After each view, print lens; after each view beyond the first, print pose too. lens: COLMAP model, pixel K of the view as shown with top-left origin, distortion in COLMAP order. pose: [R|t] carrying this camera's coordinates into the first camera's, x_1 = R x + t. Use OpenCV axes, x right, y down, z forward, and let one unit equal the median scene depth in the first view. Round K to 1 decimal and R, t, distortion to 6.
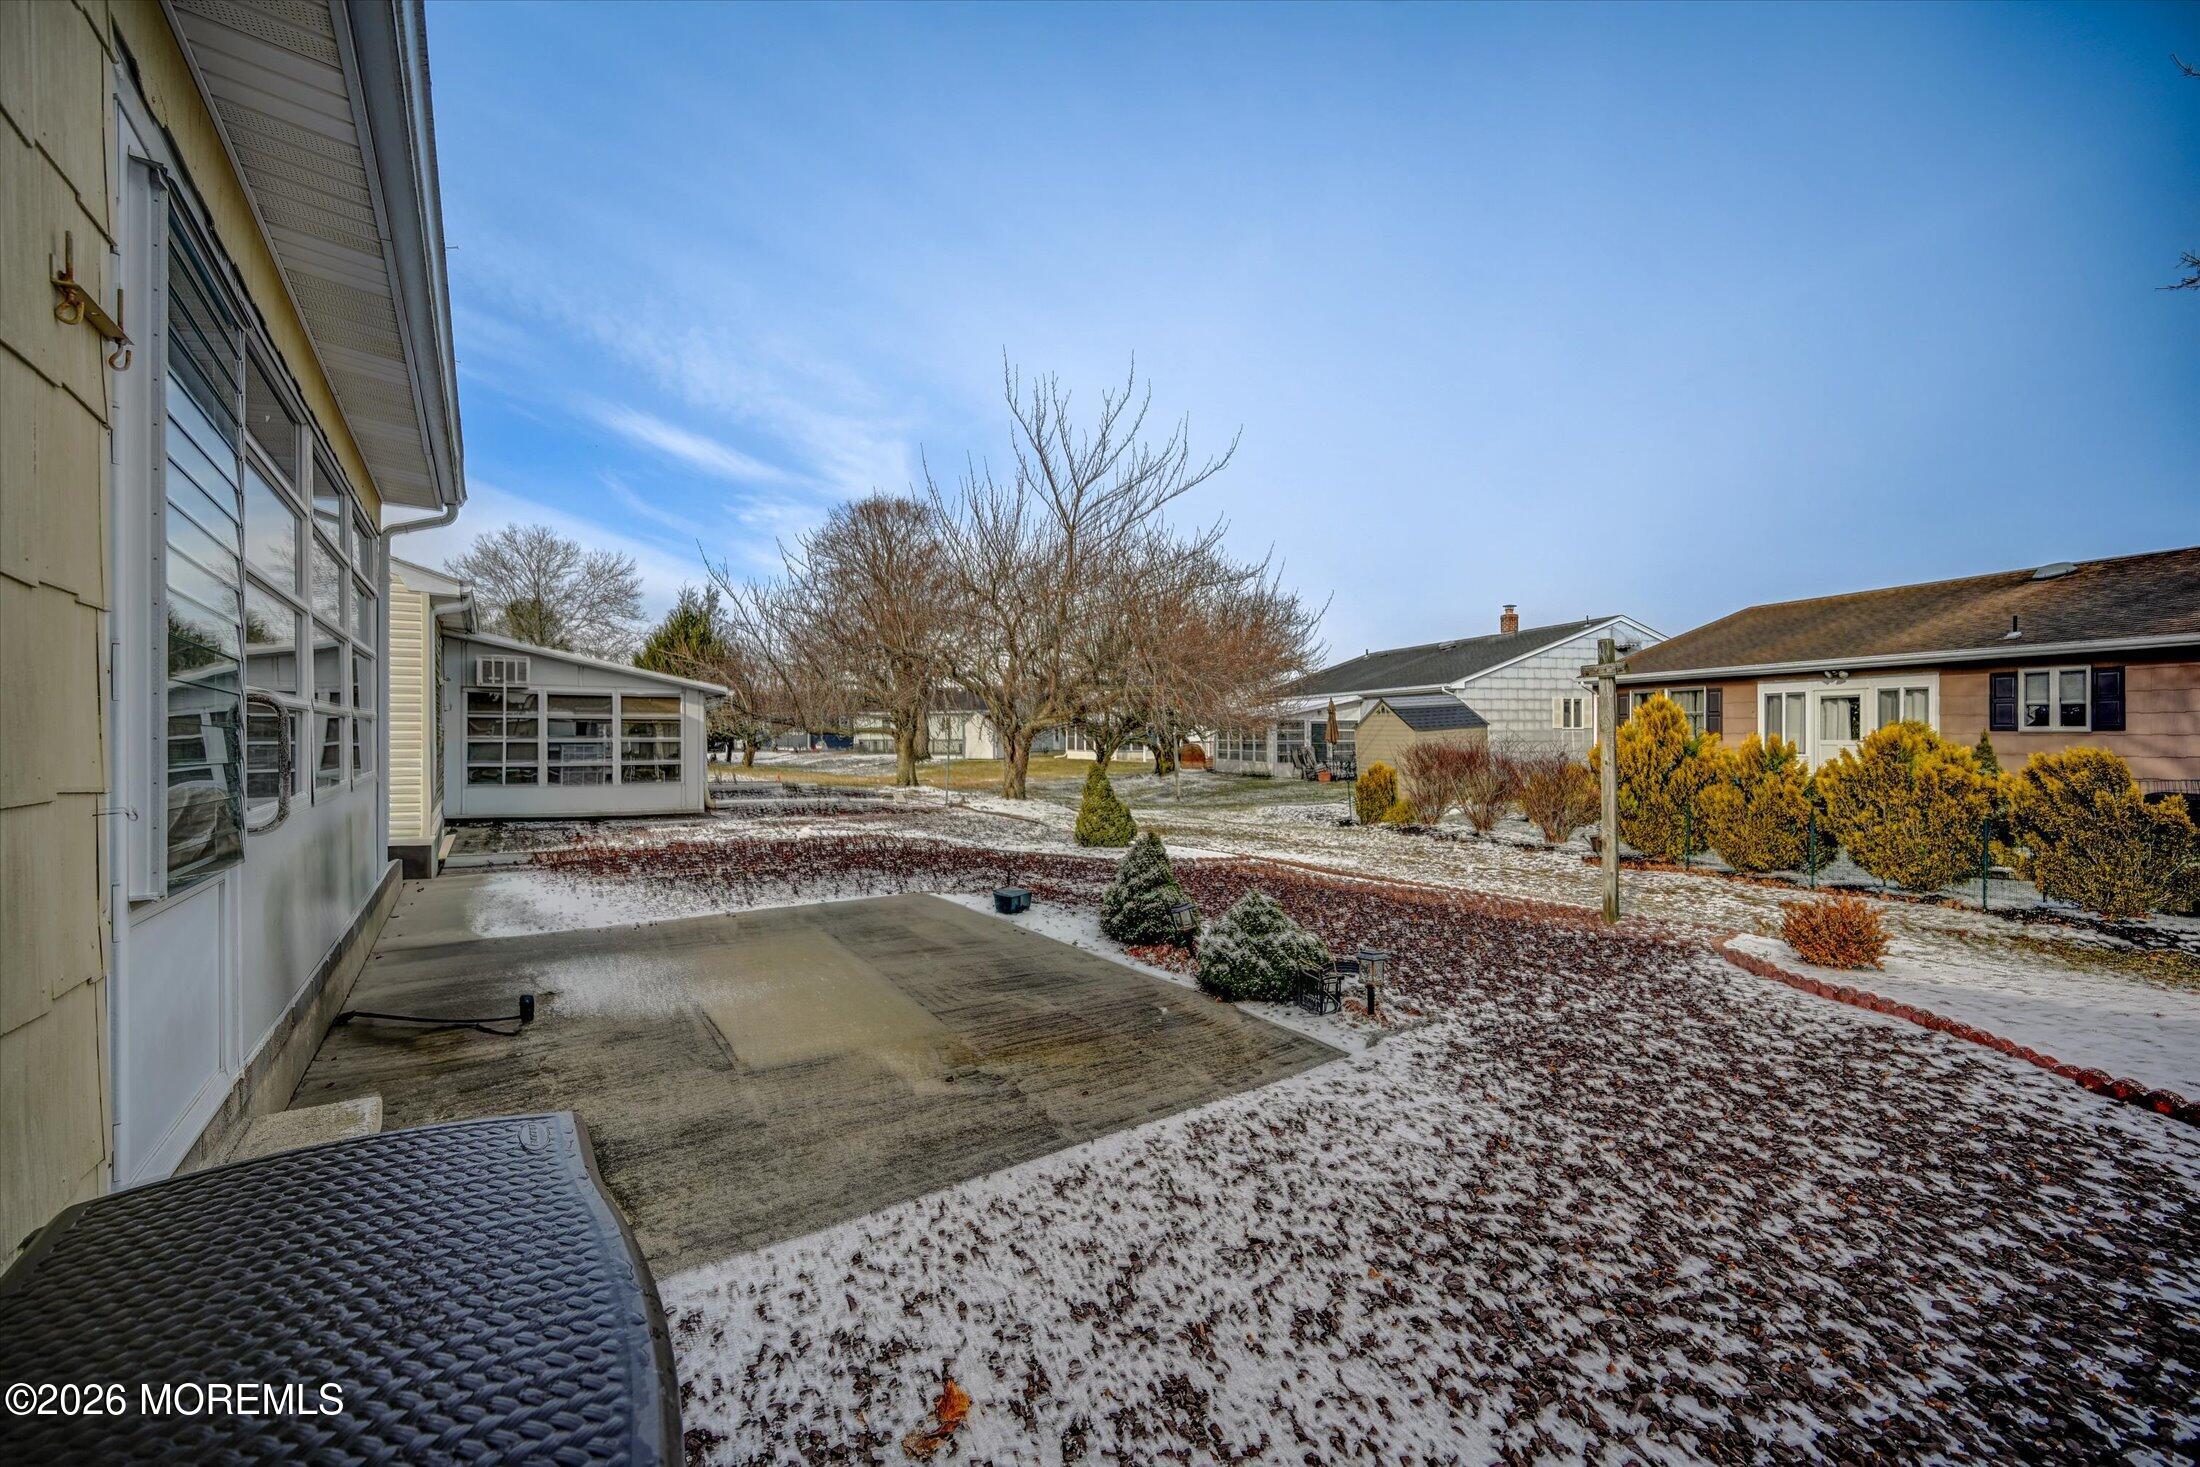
lens RADIAL K [[874.6, 0, 1090.0], [0, 874.6, 731.7], [0, 0, 1]] dist [-0.002082, 0.000660]
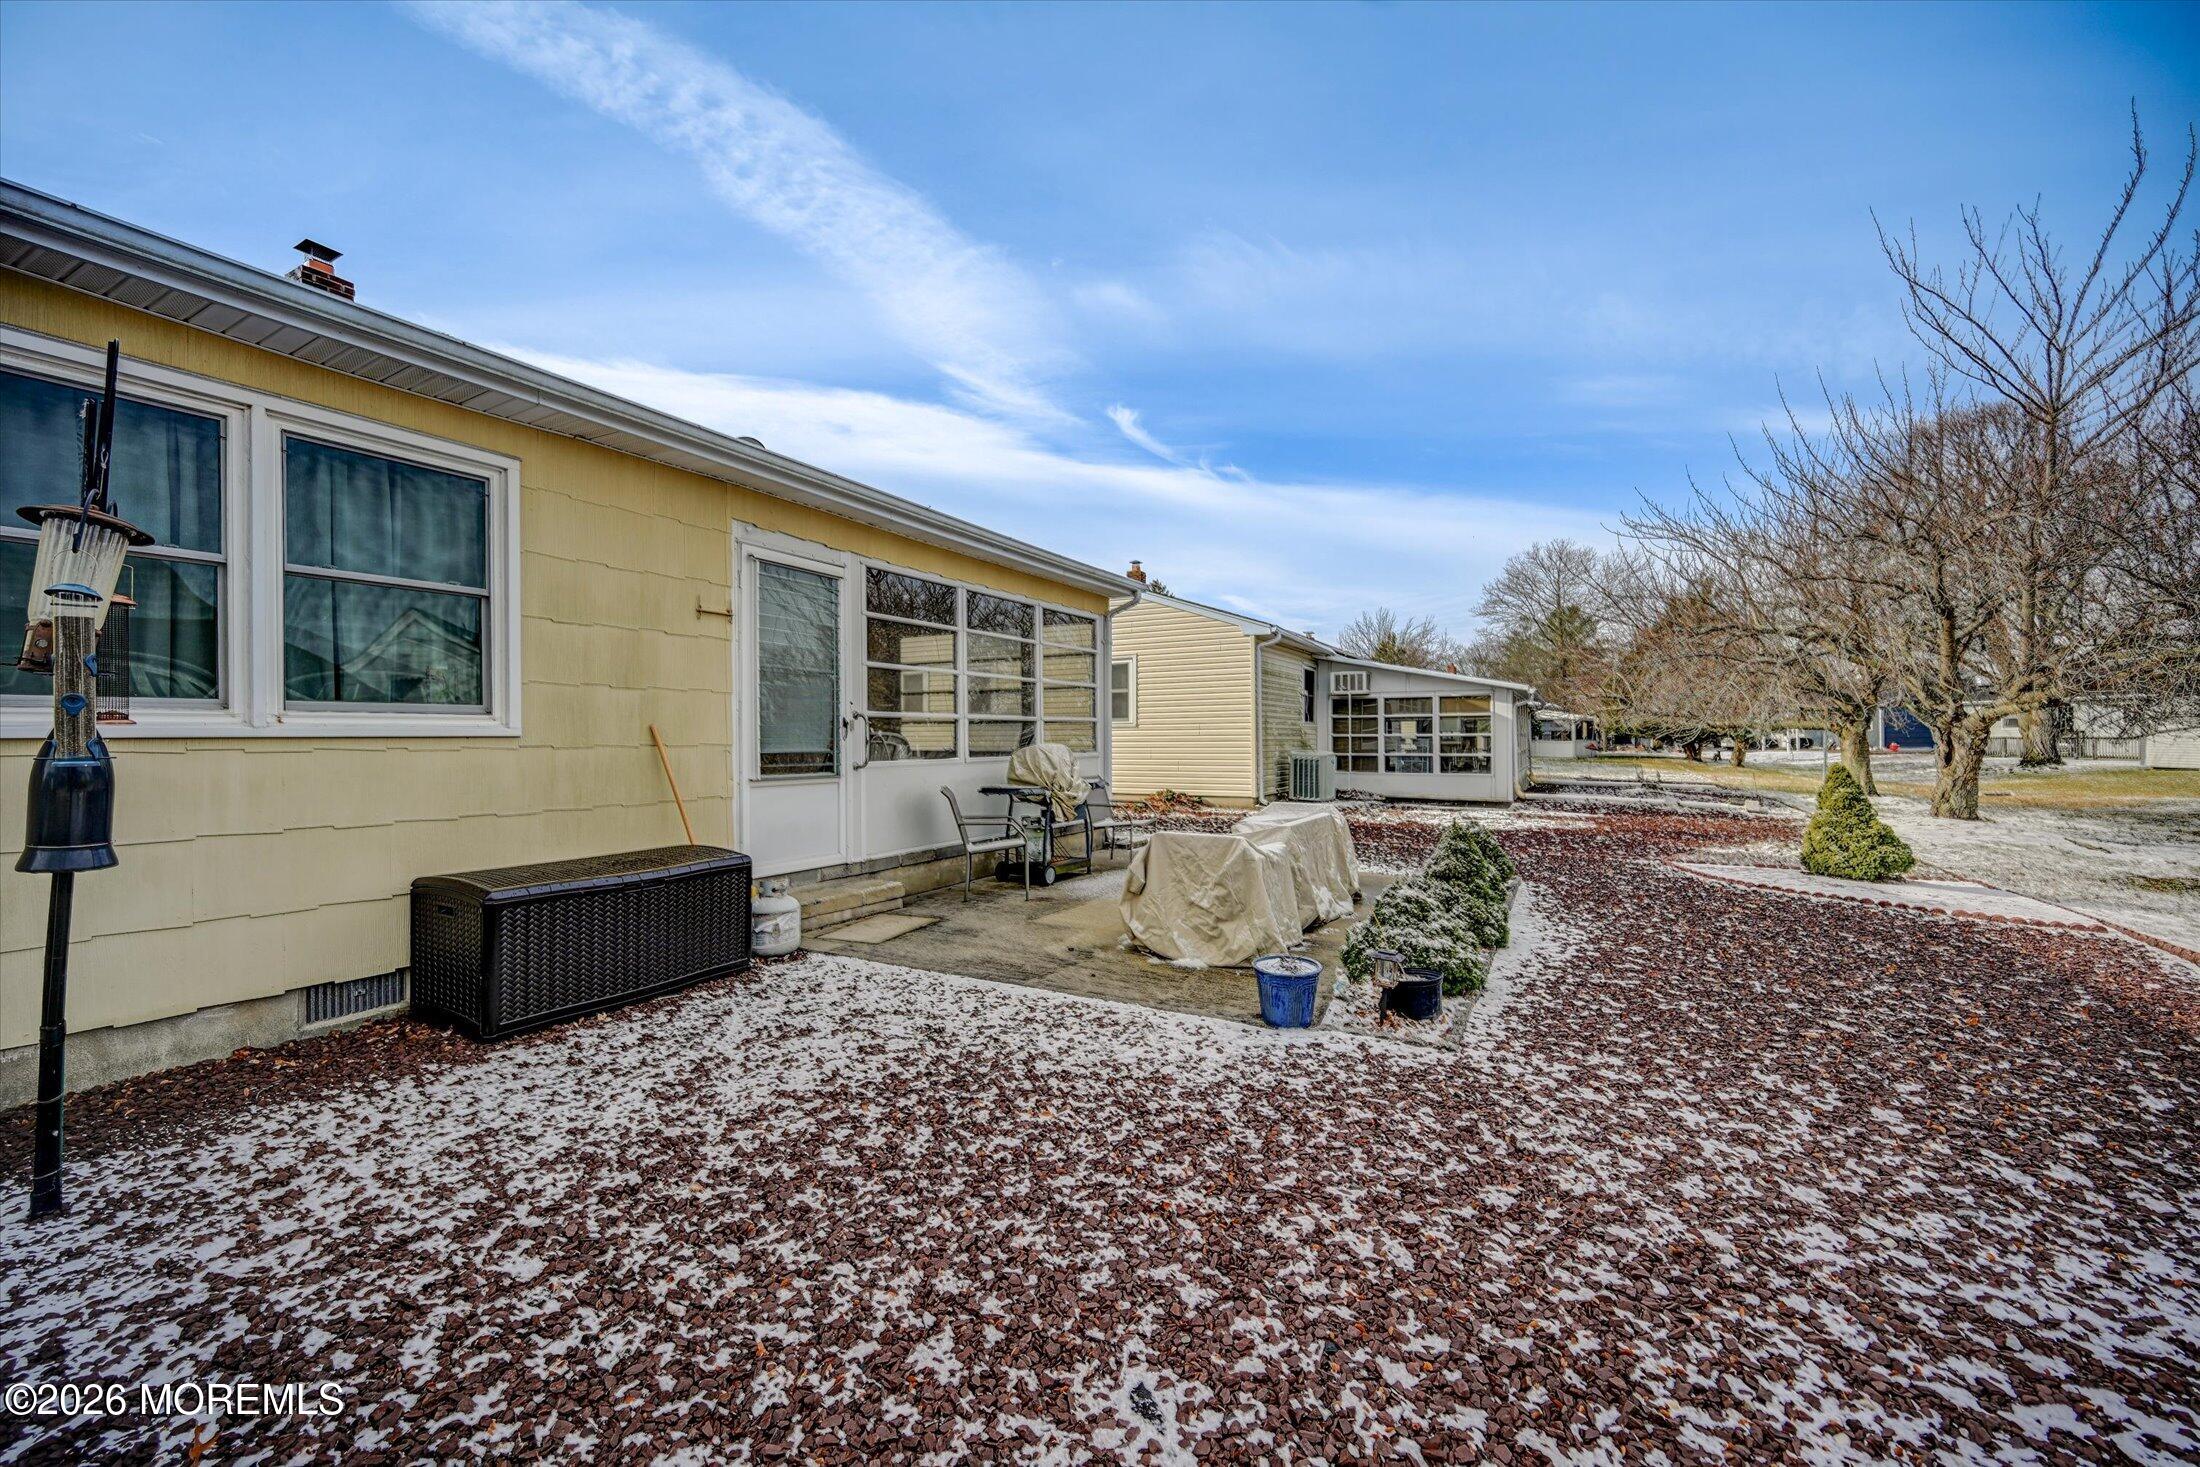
lens RADIAL K [[874.6, 0, 1113.3], [0, 874.6, 732.7], [0, 0, 1]] dist [-0.002082, 0.000660]
pose [[0.444940, -0.005316, -0.895545, 1.184811], [0.007951, 0.999966, -0.001986, 0.016418], [0.895525, -0.006237, 0.444967, 0.362825]]
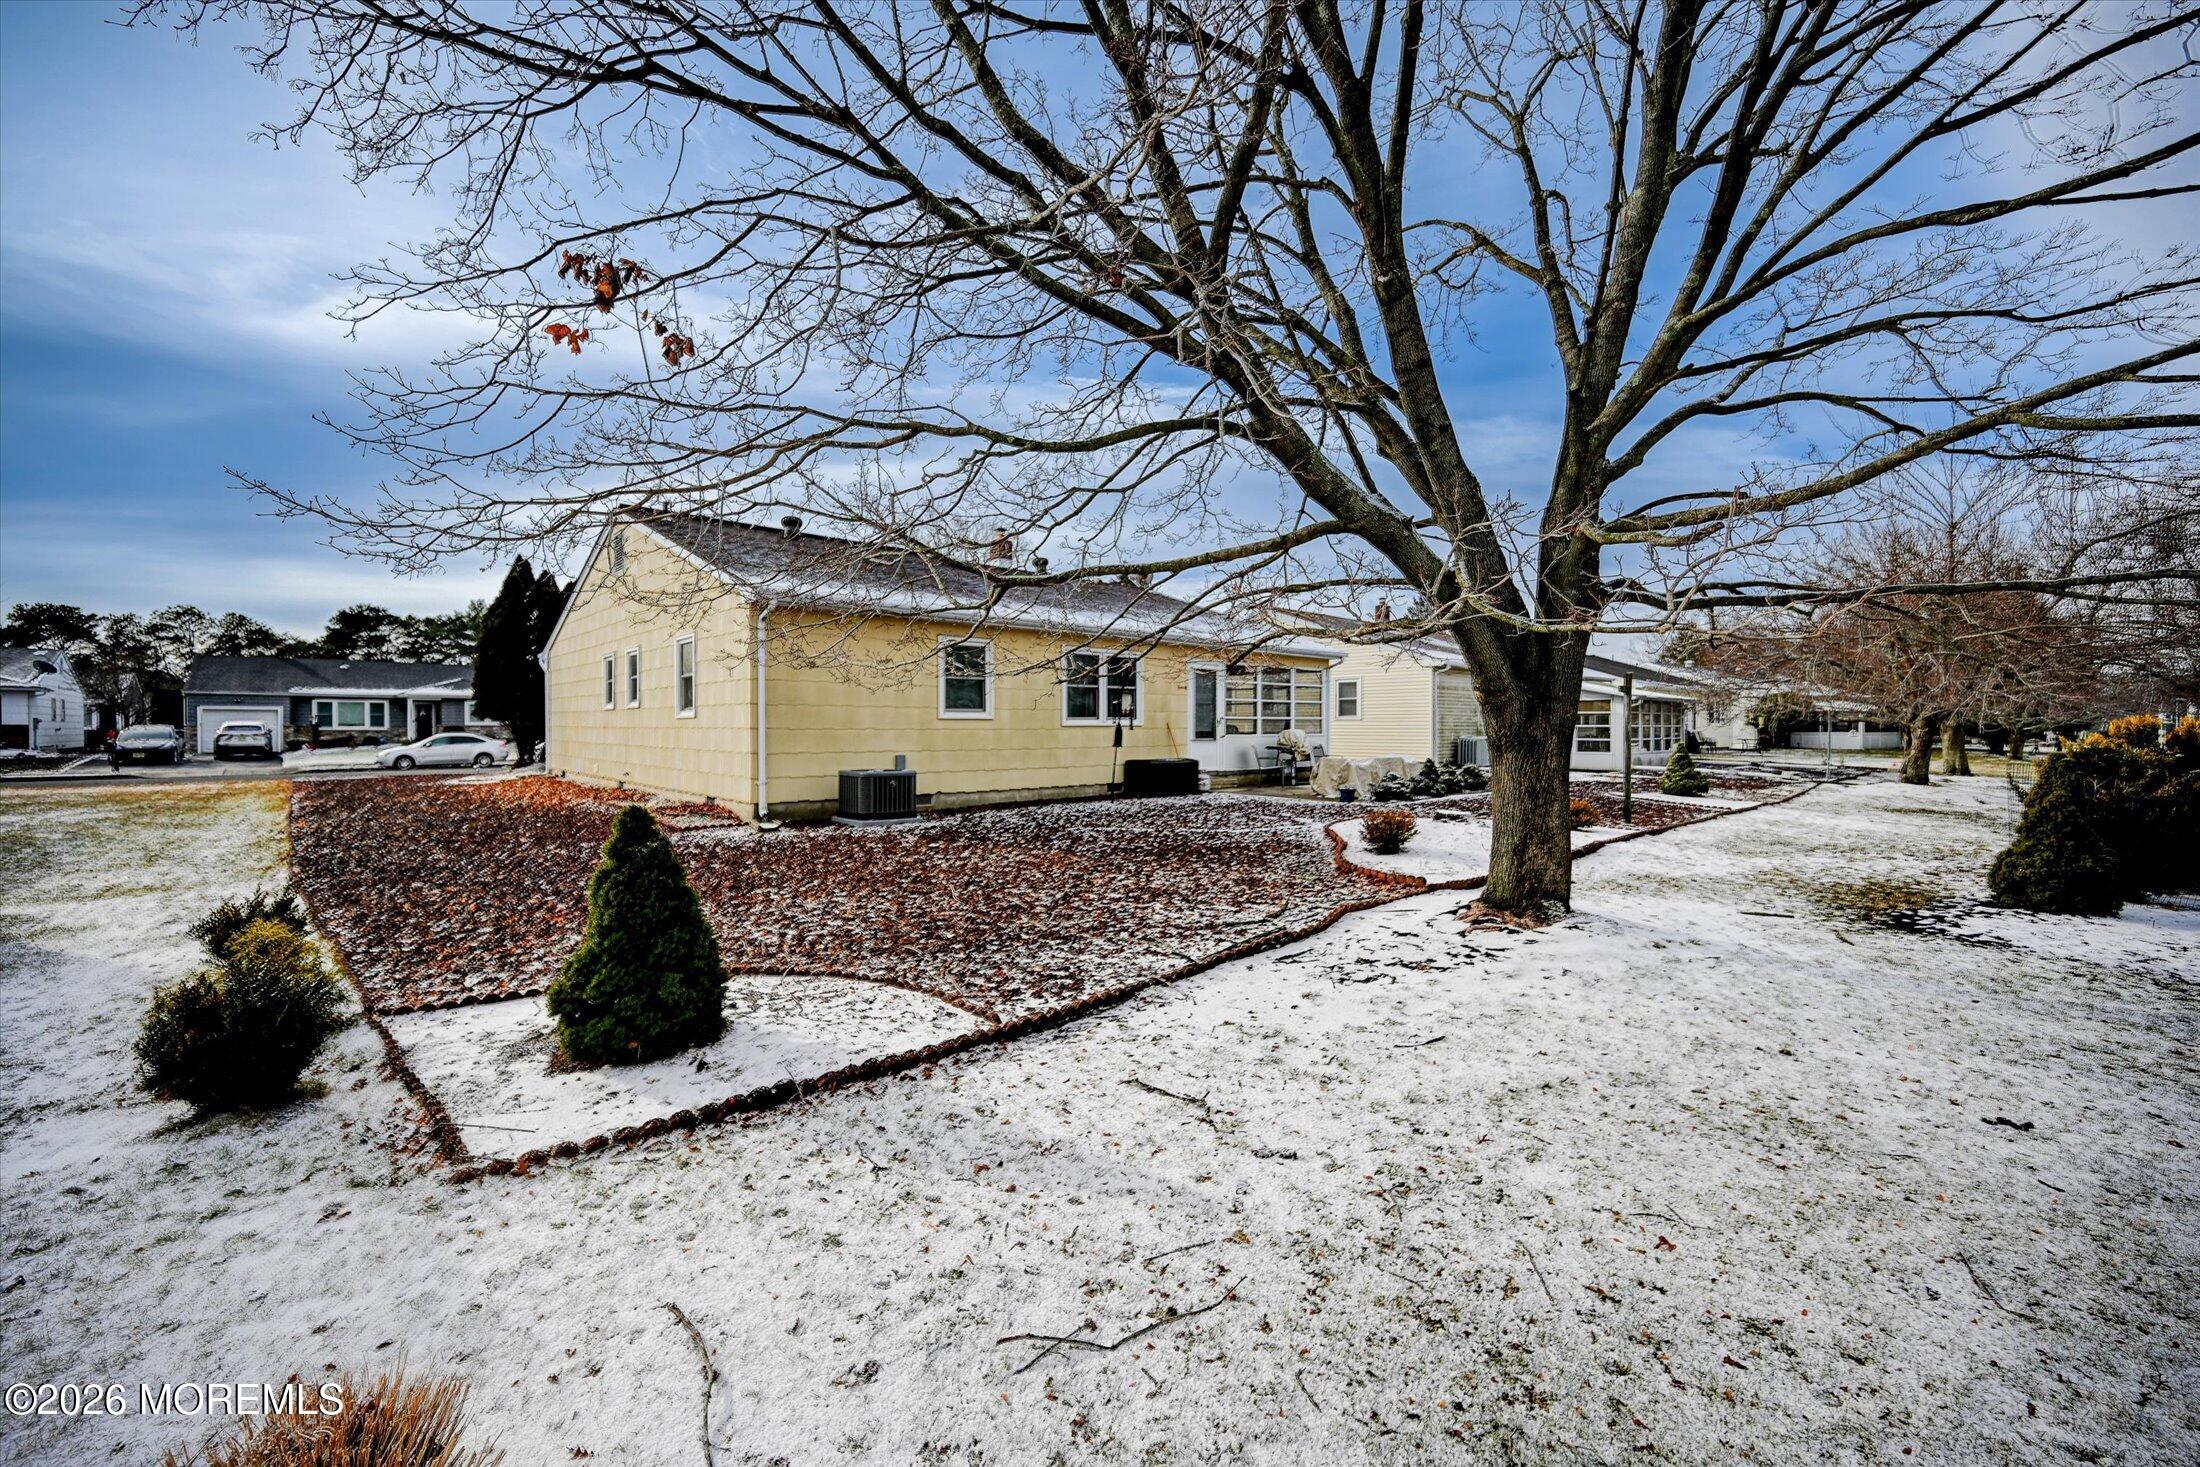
lens RADIAL K [[874.6, 0, 1098.3], [0, 874.6, 730.9], [0, 0, 1]] dist [-0.002082, 0.000660]
pose [[0.114253, 0.009784, -0.993404, 4.170958], [0.002448, 0.999946, 0.010130, -0.008182], [0.993449, -0.003590, 0.114222, -0.563319]]
